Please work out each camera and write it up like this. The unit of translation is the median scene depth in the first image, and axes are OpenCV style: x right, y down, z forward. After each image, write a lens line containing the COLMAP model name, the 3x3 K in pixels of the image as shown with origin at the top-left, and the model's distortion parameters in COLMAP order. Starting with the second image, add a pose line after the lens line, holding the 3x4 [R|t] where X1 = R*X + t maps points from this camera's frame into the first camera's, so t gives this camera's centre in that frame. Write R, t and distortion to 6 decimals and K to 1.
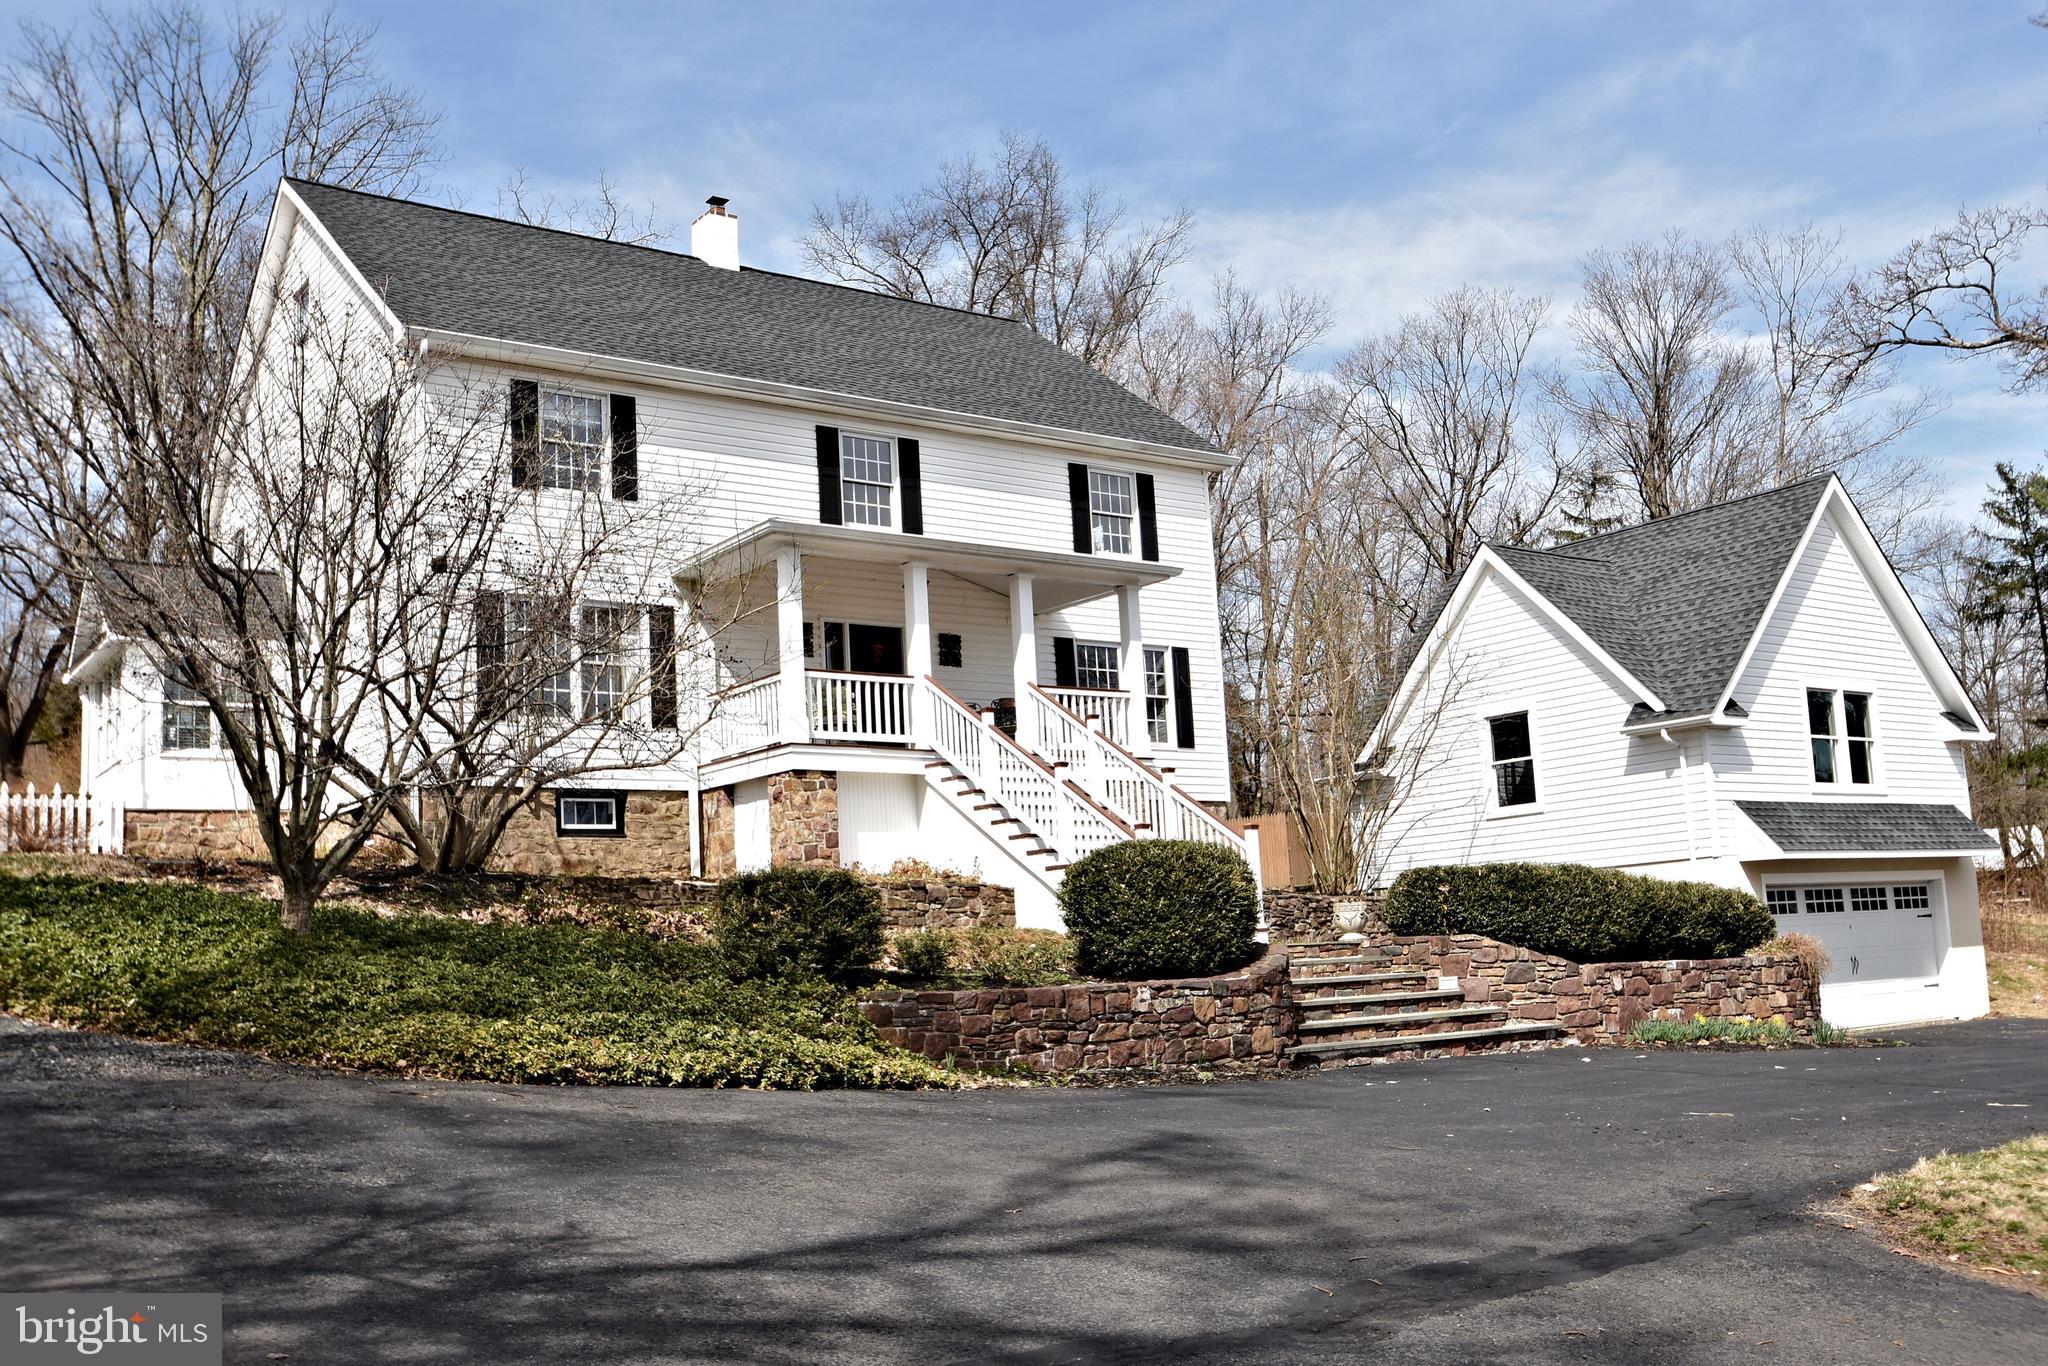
lens RADIAL K [[1851.4, 0, 1032.4], [0, 1851.4, 637.7], [0, 0, 1]] dist [-0.054714, -0.002095]
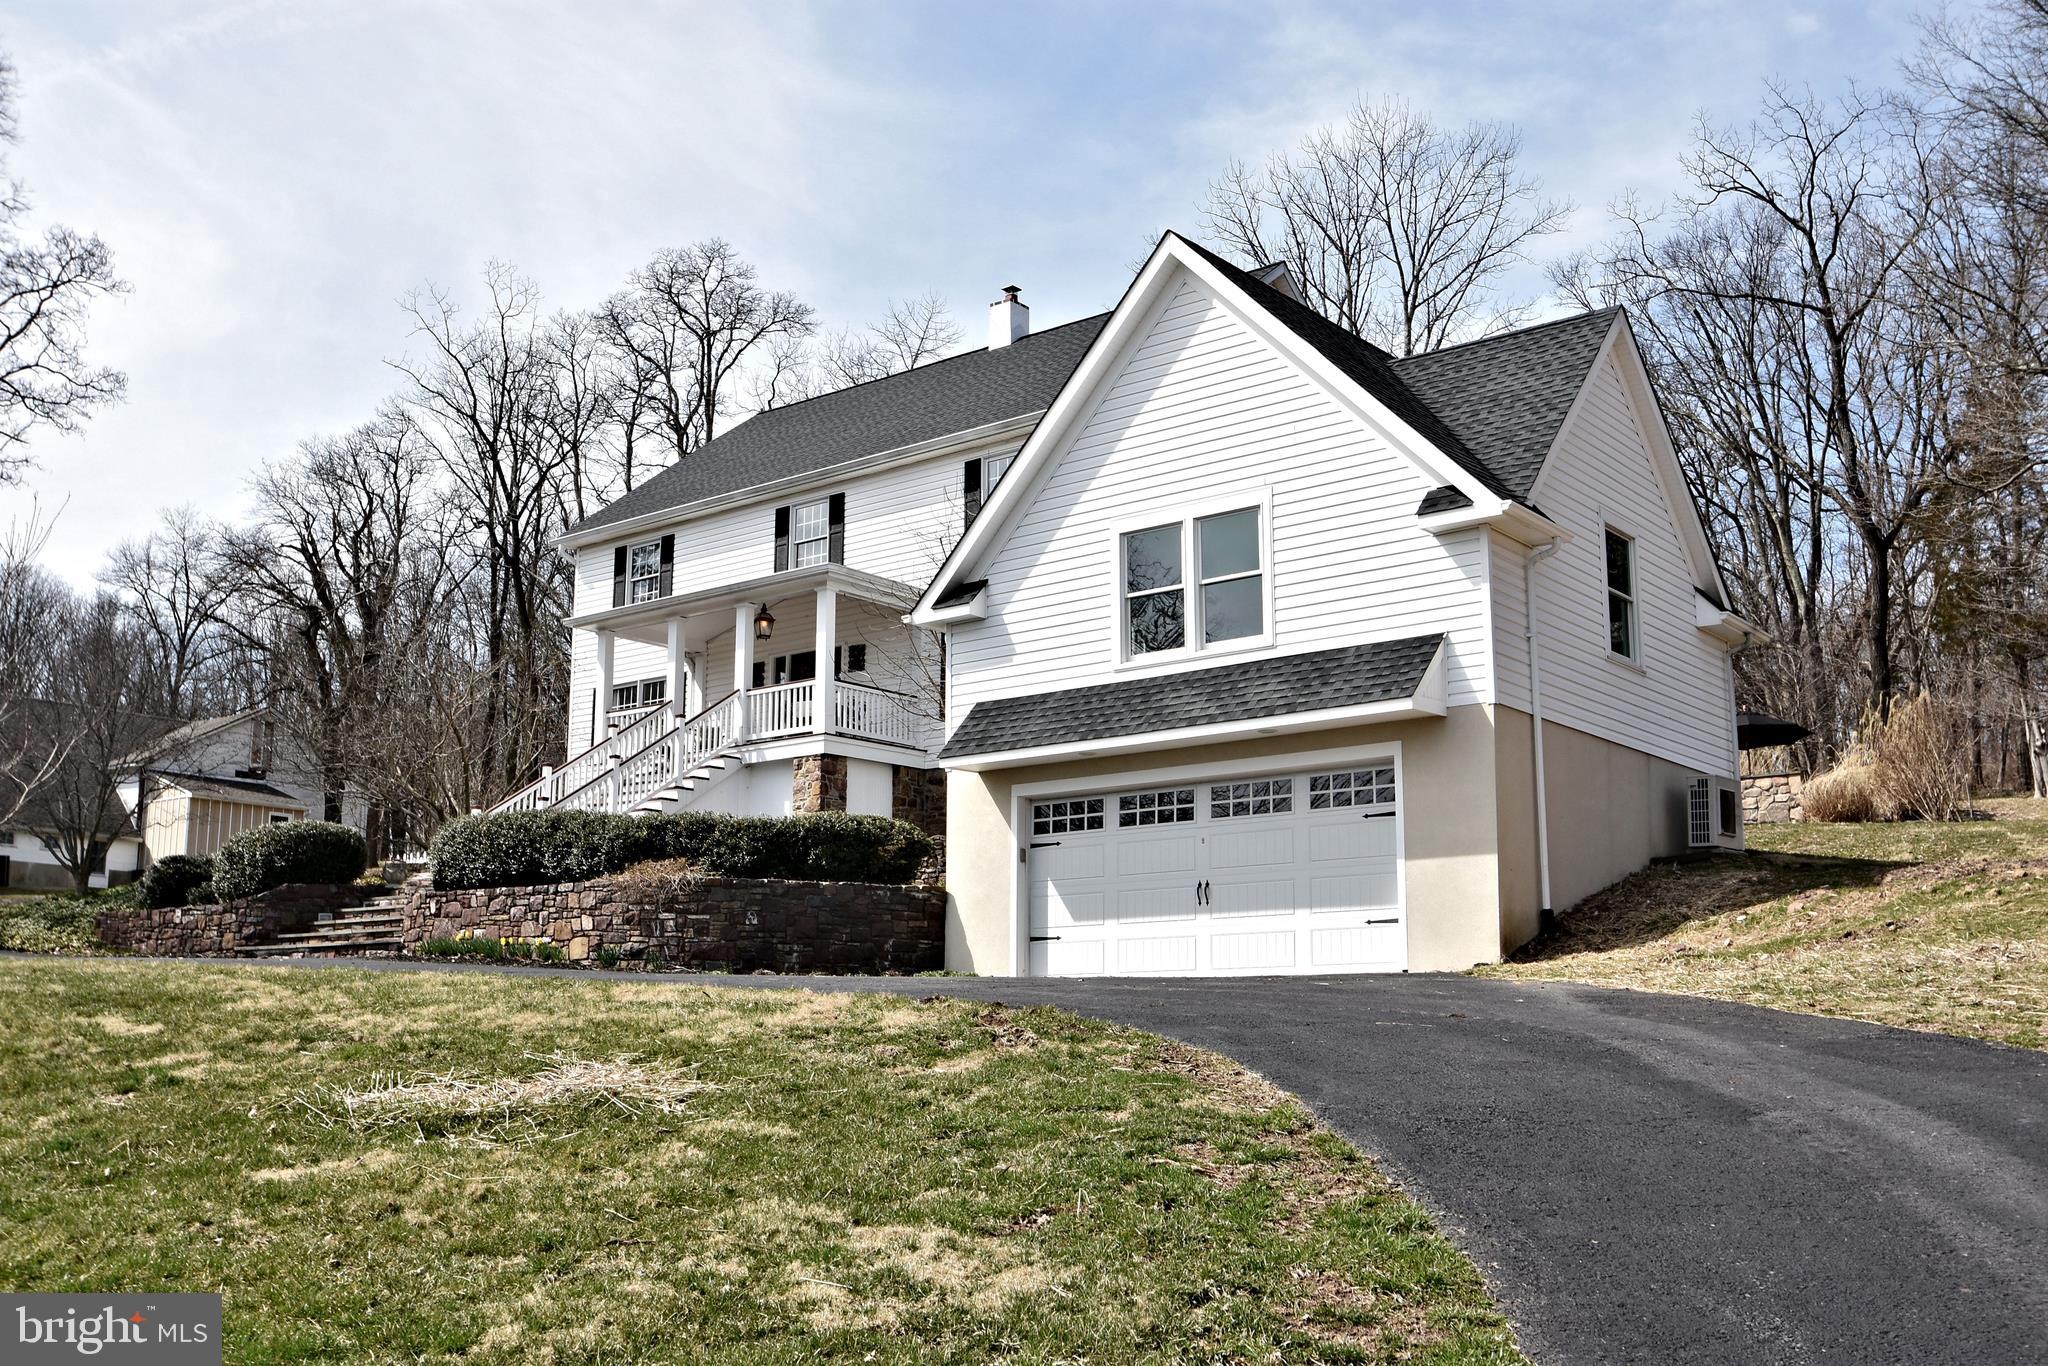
lens RADIAL K [[2000.9, 0, 1024.0], [0, 2000.9, 683.0], [0, 0, 1]] dist [-0.061719, -0.011891]
pose [[0.266751, -0.137531, -0.953902, 1.213589], [0.155641, 0.982921, -0.098191, 0.166657], [0.951115, -0.122274, 0.283600, 0.729549]]
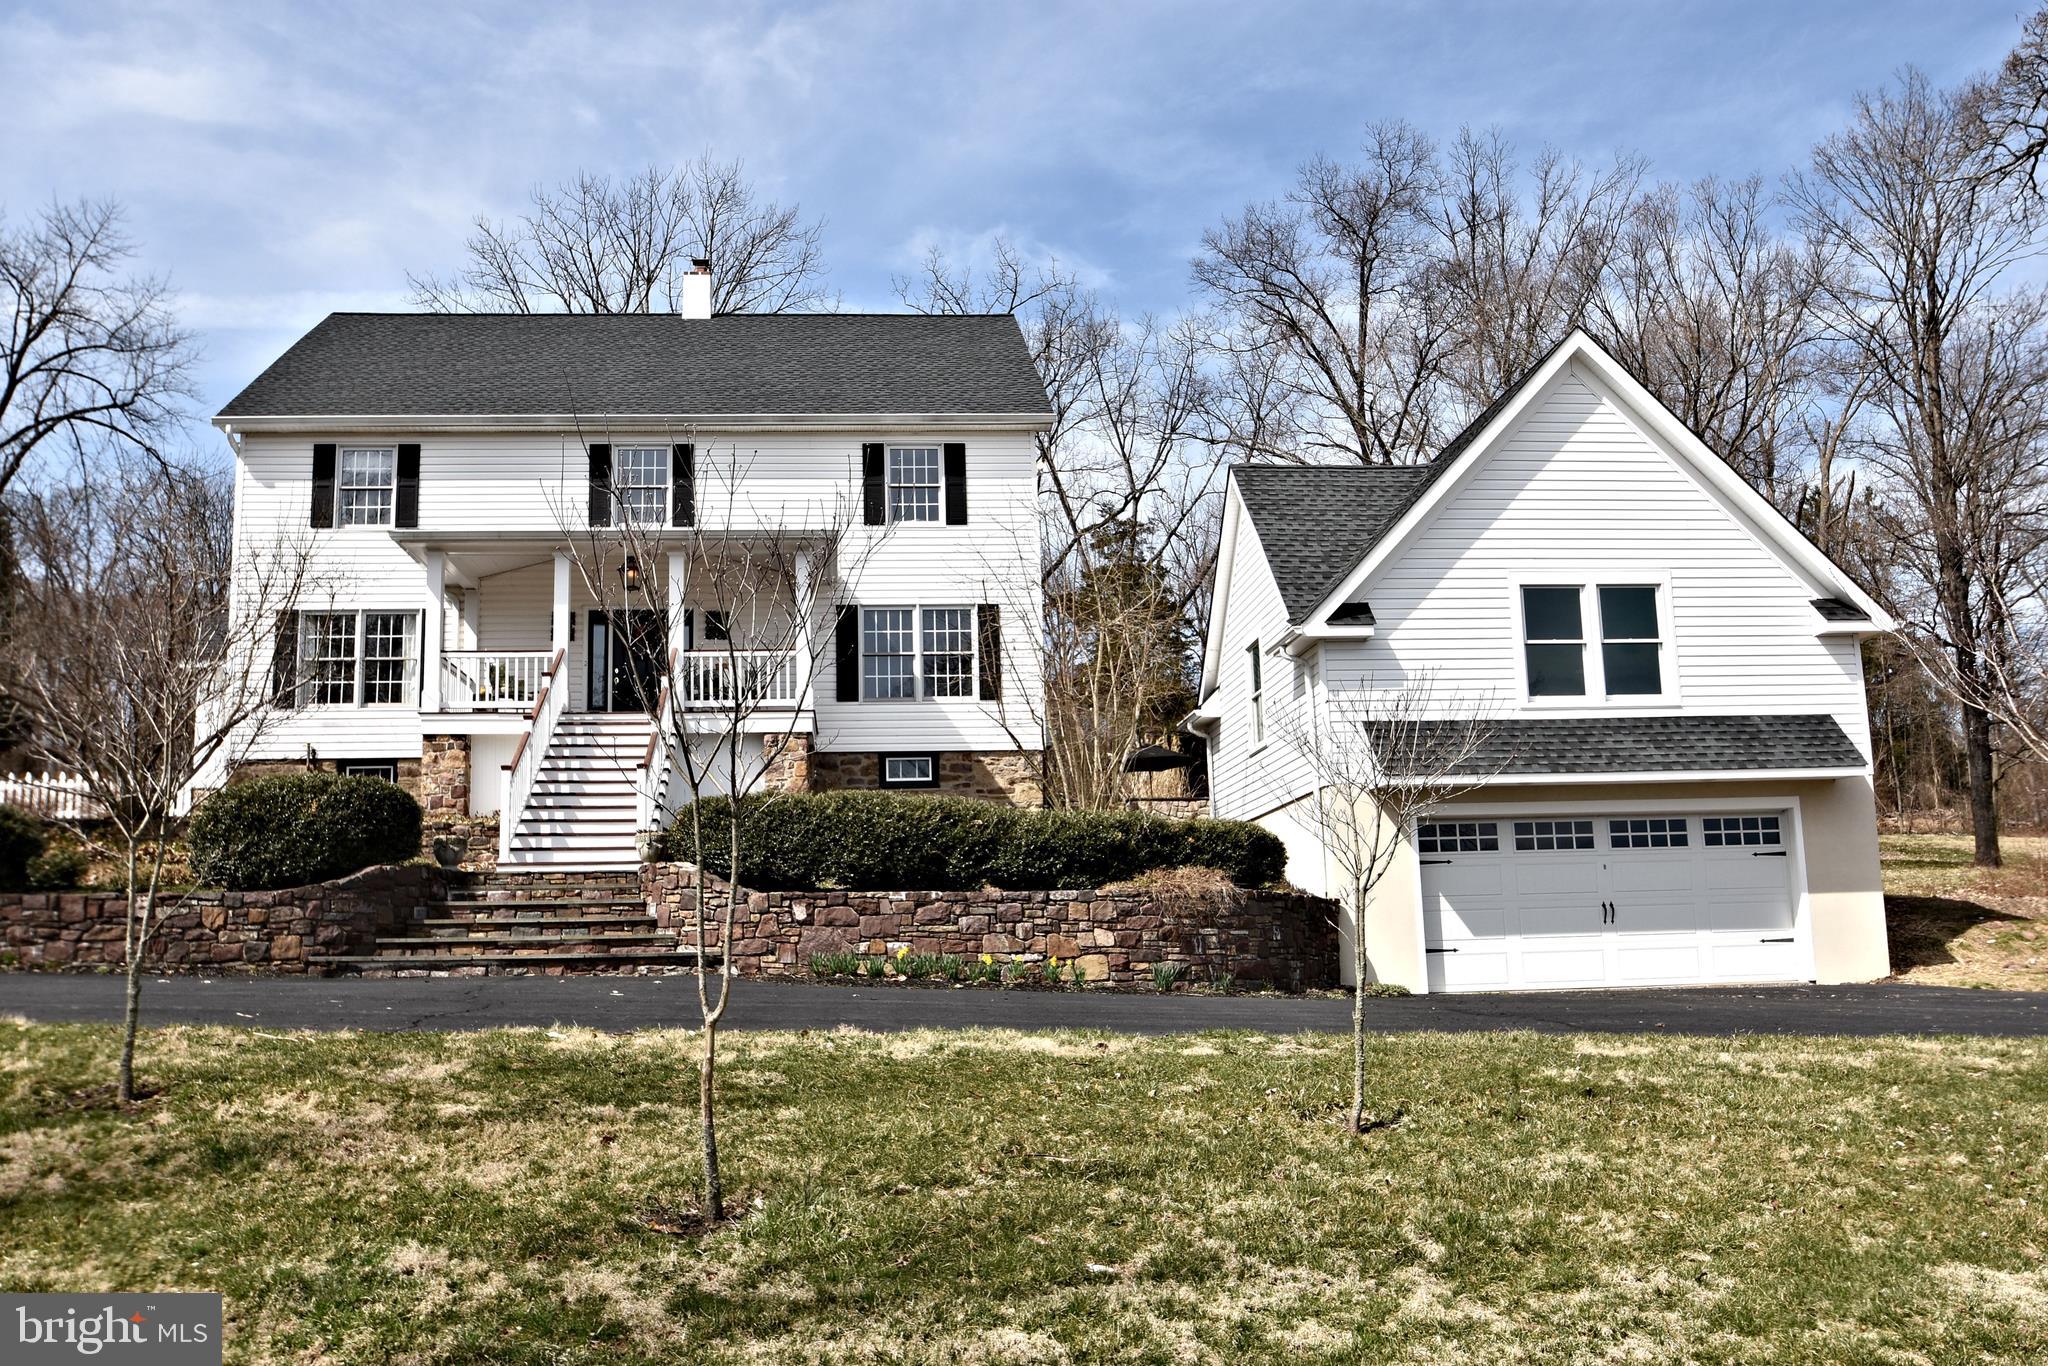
lens RADIAL K [[1600.5, 0, 1015.3], [0, 1600.5, 715.3], [0, 0, 1]] dist [-0.059697, 0.009816]
pose [[0.855680, -0.057046, -0.514352, 0.604598], [0.076152, 0.996966, 0.016115, 0.058981], [0.511872, -0.052959, 0.857428, 0.255221]]
